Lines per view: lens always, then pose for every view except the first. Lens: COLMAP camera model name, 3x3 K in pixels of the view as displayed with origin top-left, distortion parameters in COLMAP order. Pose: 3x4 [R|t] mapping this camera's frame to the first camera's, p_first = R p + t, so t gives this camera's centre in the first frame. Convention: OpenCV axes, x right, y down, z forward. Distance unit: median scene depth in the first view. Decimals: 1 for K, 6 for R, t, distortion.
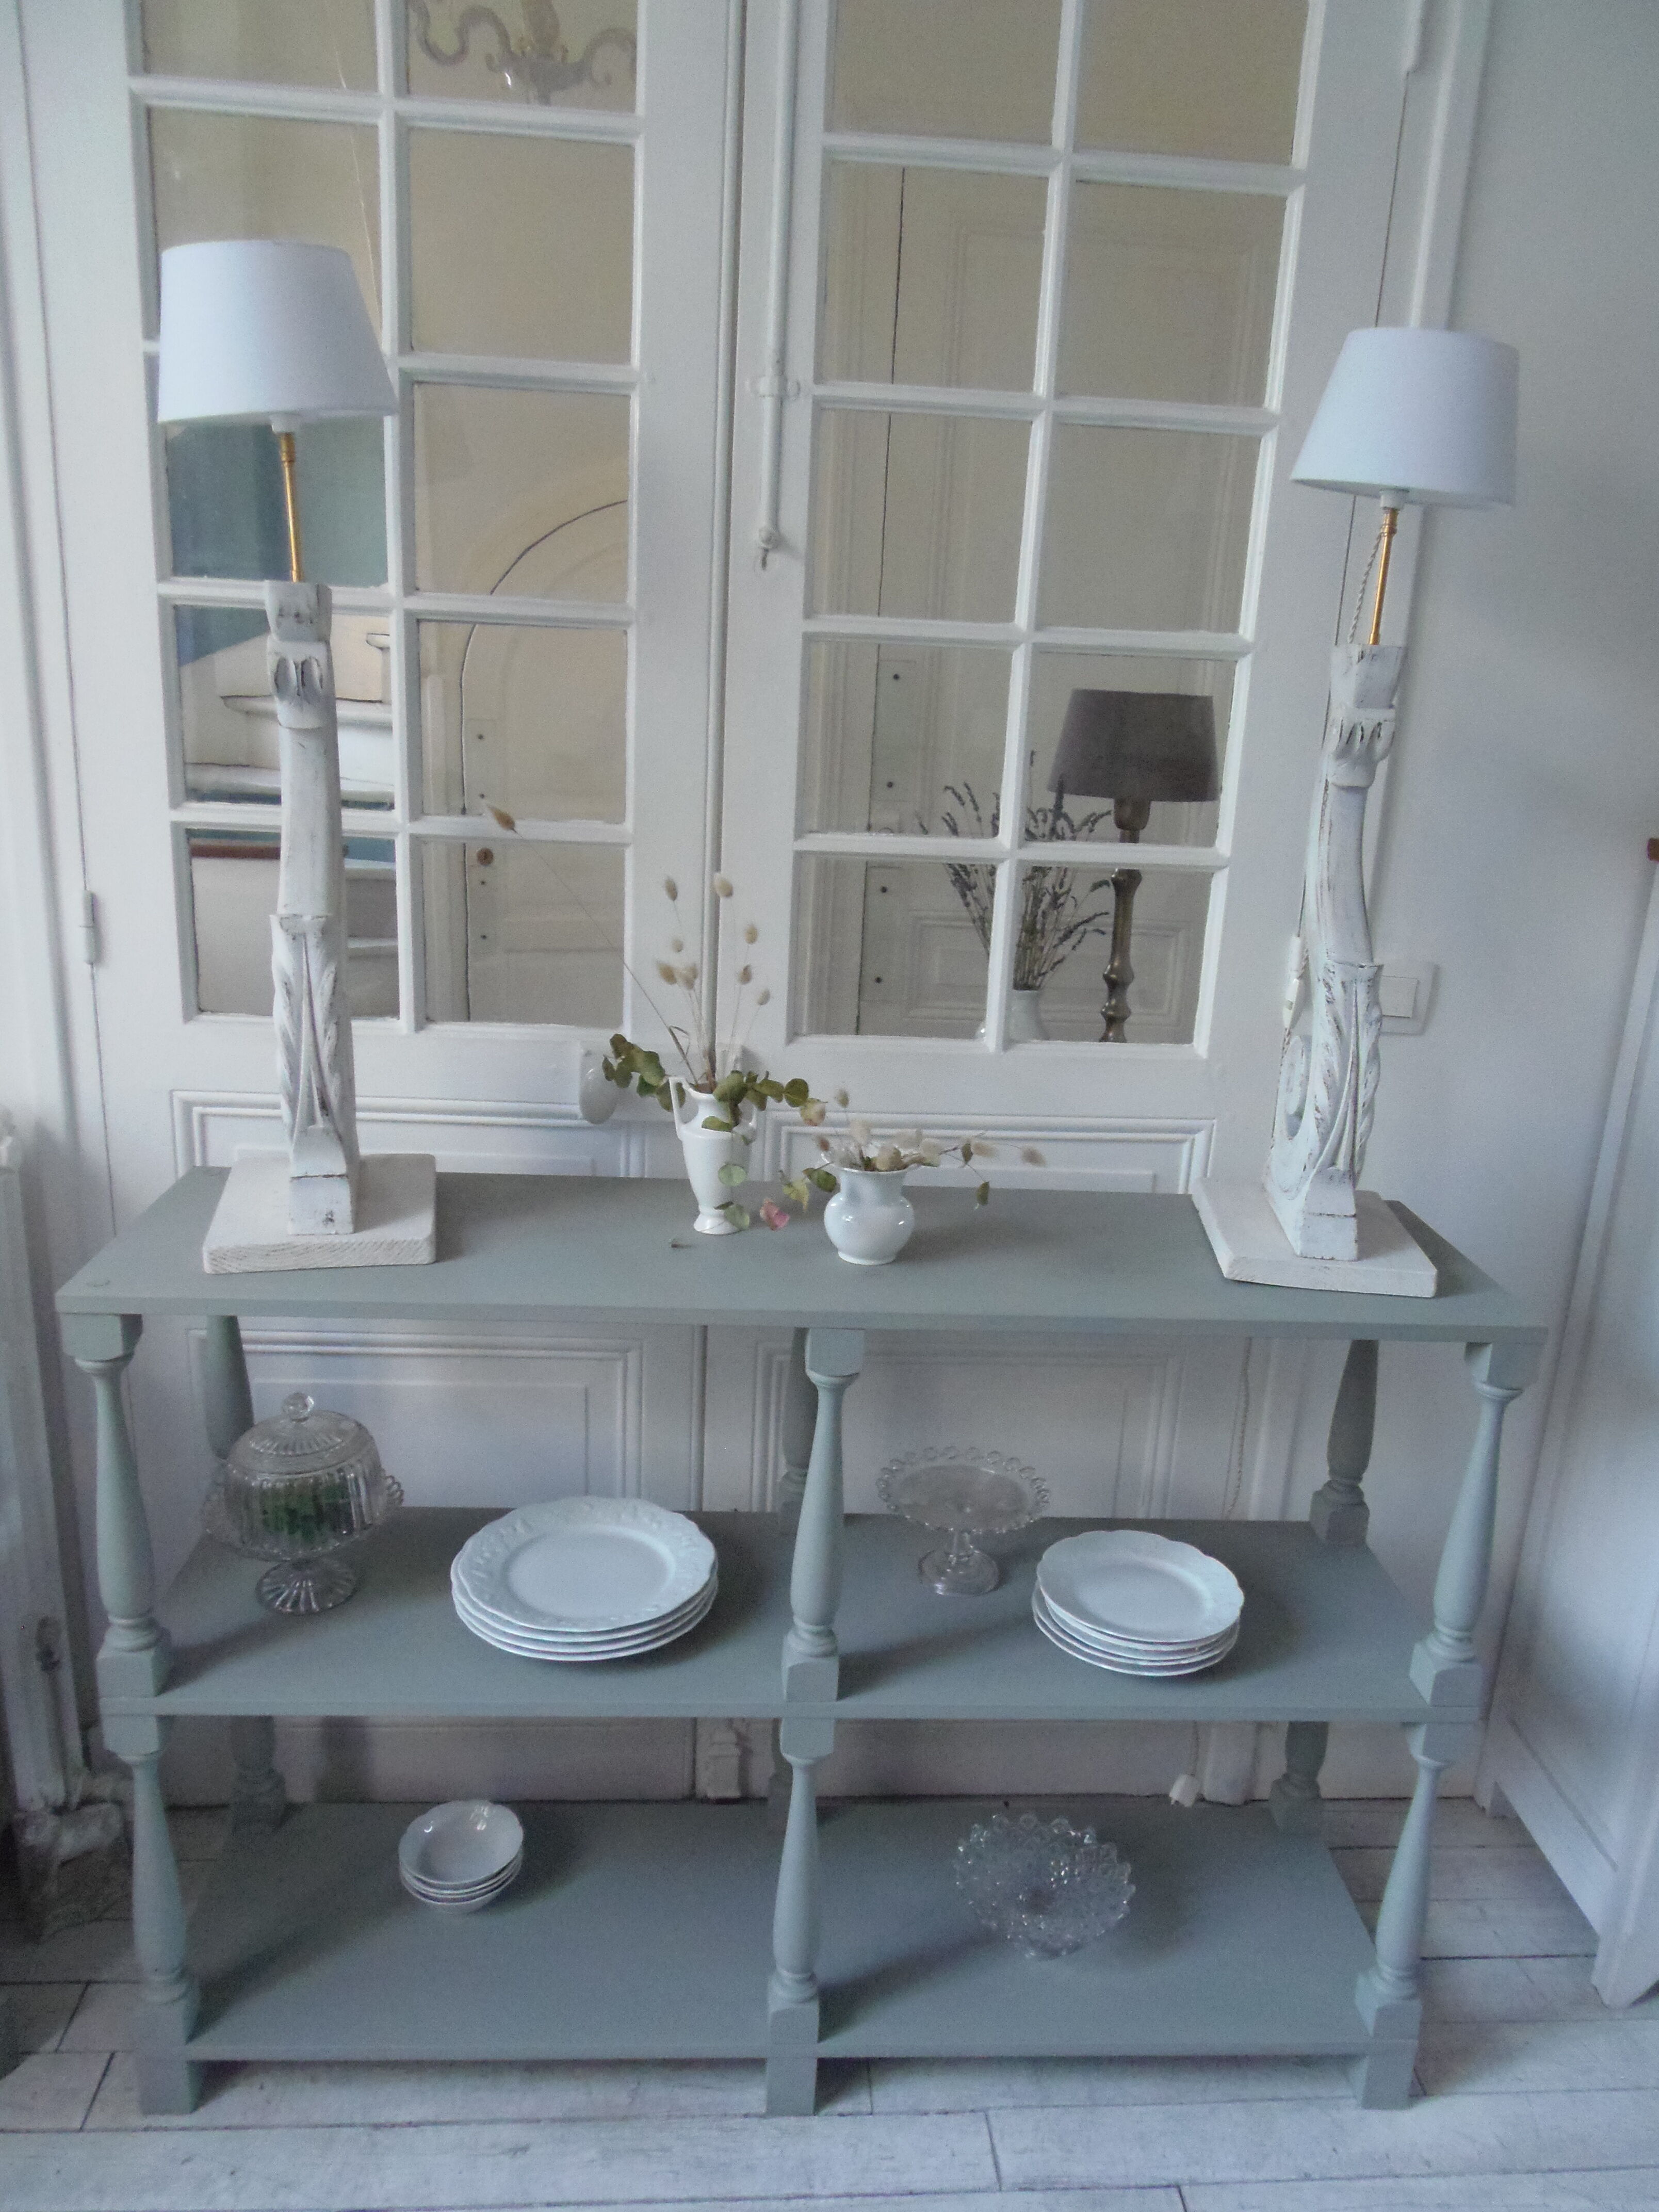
lens RADIAL K [[1629.5, 0, 843.9], [0, 1629.5, 1129.3], [0, 0, 1]] dist [-0.008911, -0.006044]
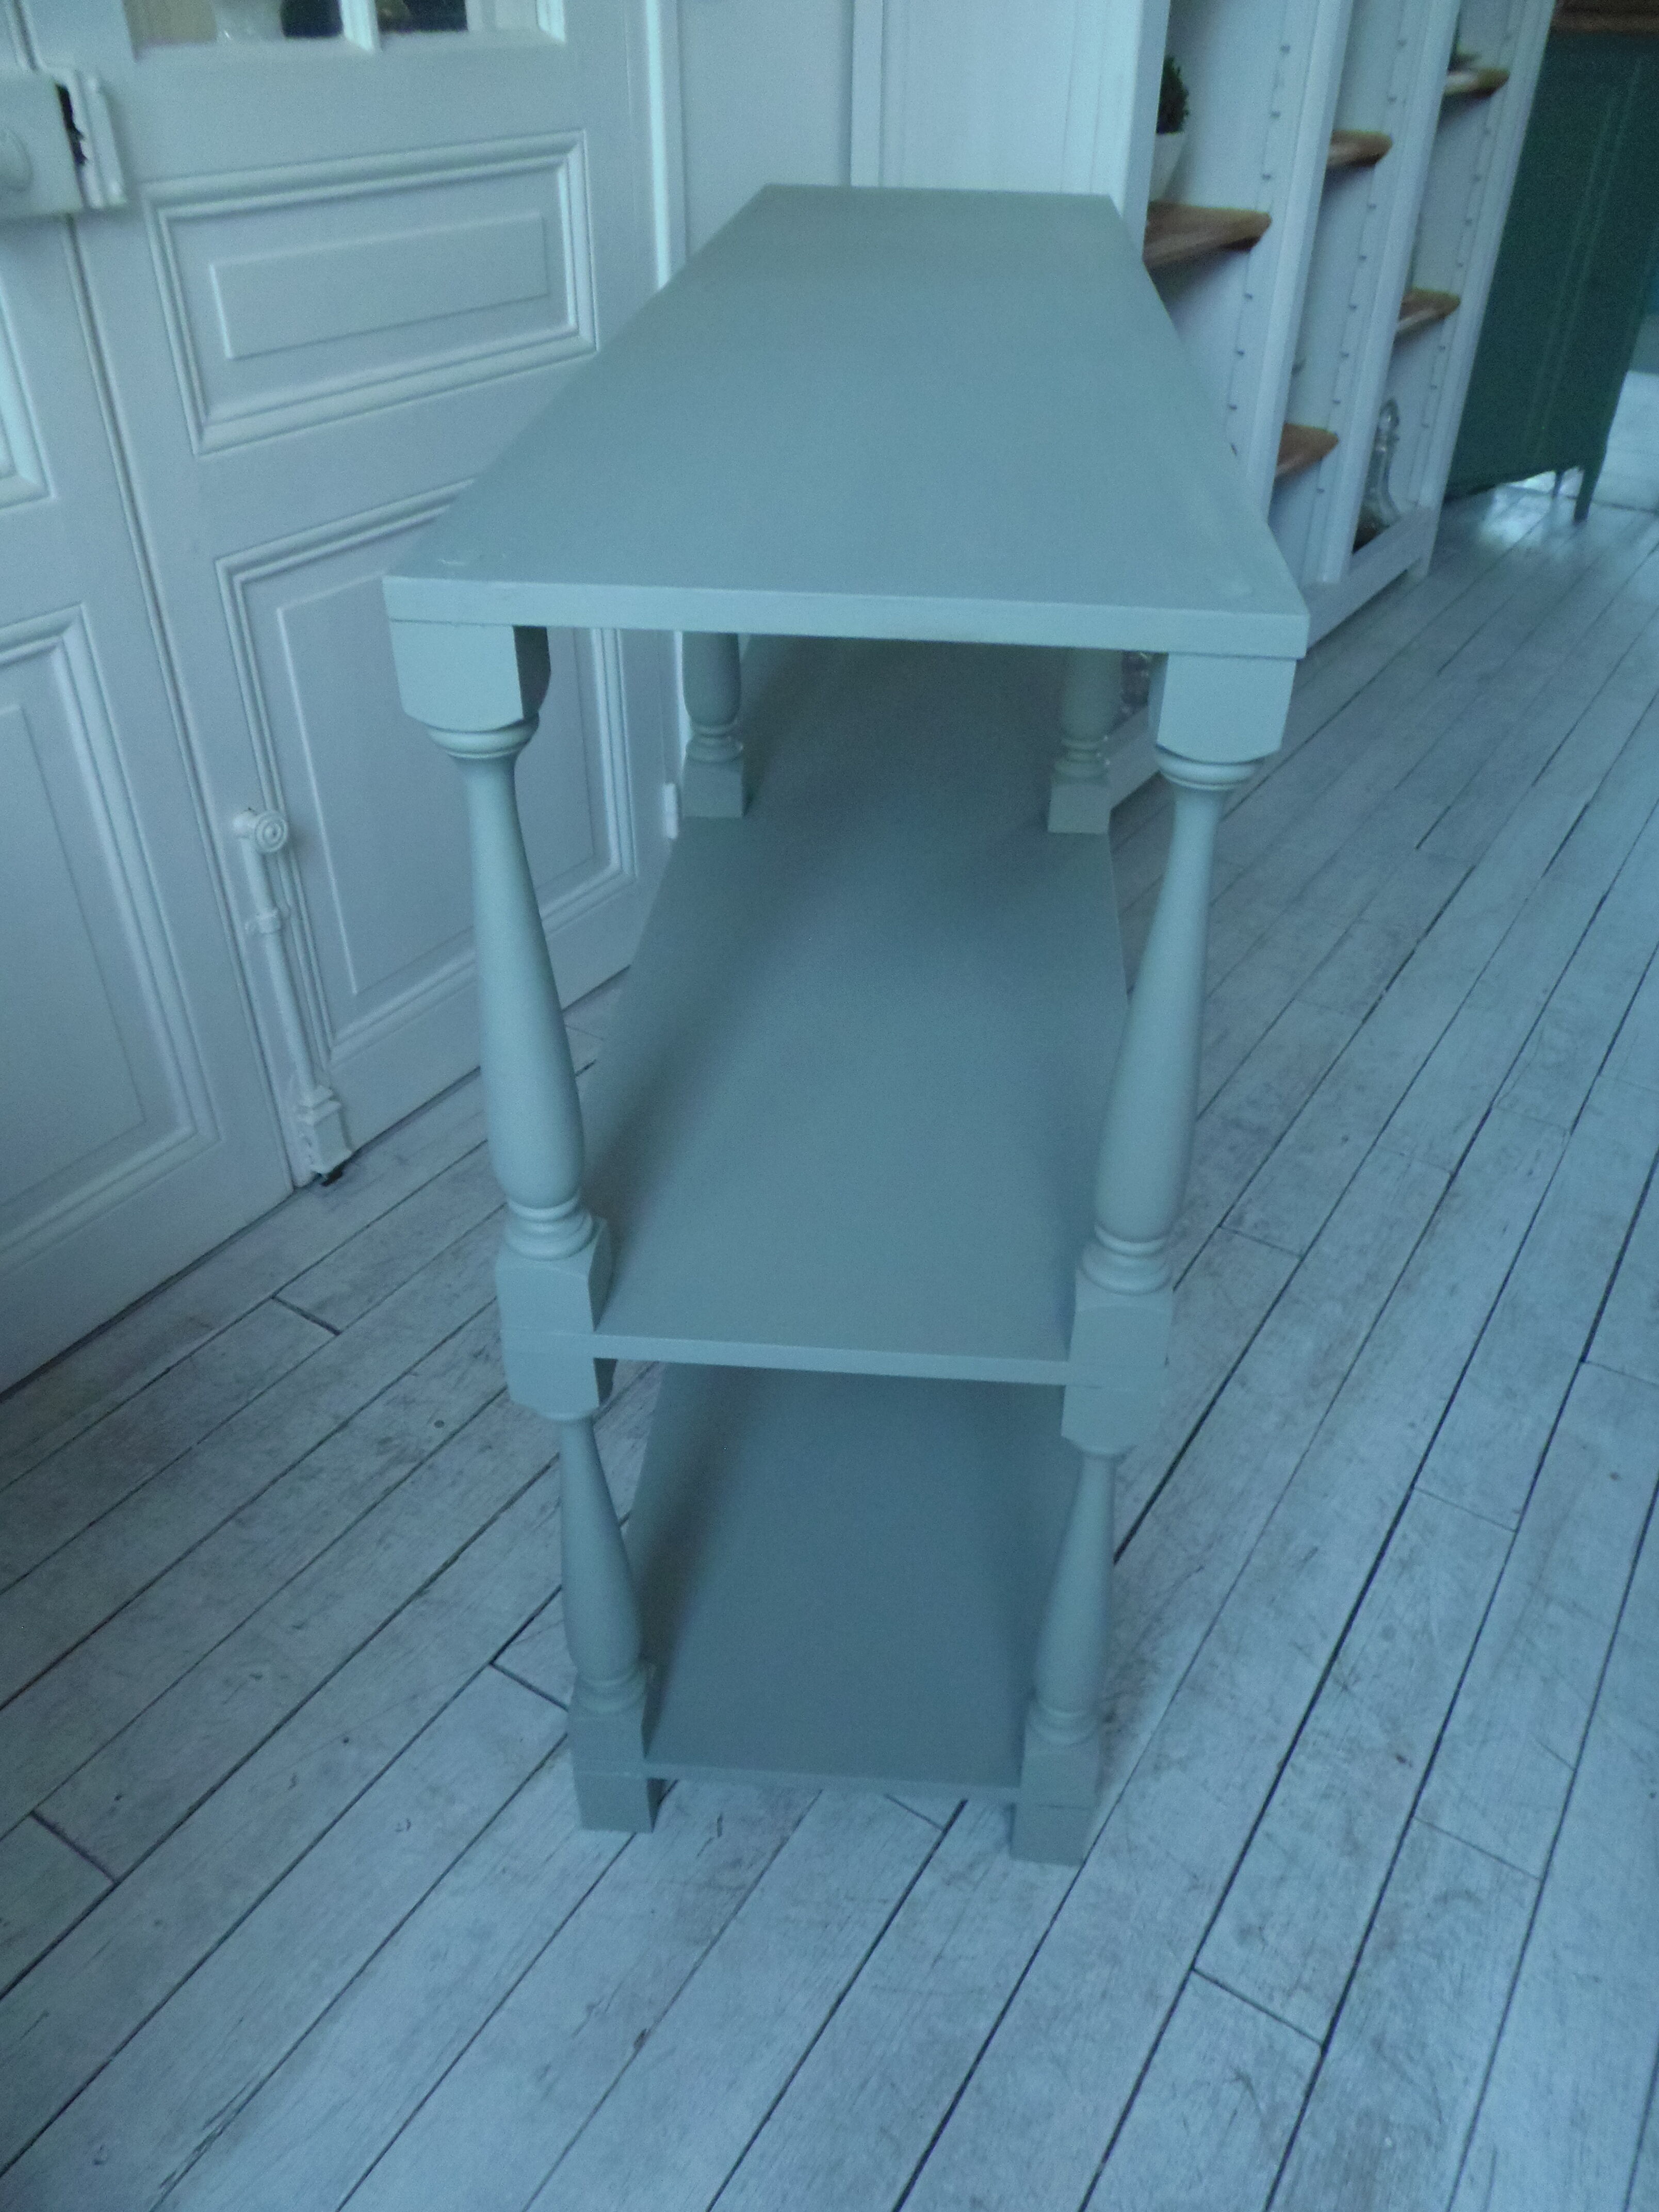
lens RADIAL K [[1629.5, 0, 883.5], [0, 1629.5, 1129.1], [0, 0, 1]] dist [-0.008911, -0.006044]
pose [[0.582614, -0.506895, 0.635310, -0.540194], [0.230029, 0.852561, 0.469283, 0.086363], [-0.779518, -0.127271, 0.613314, 0.341810]]
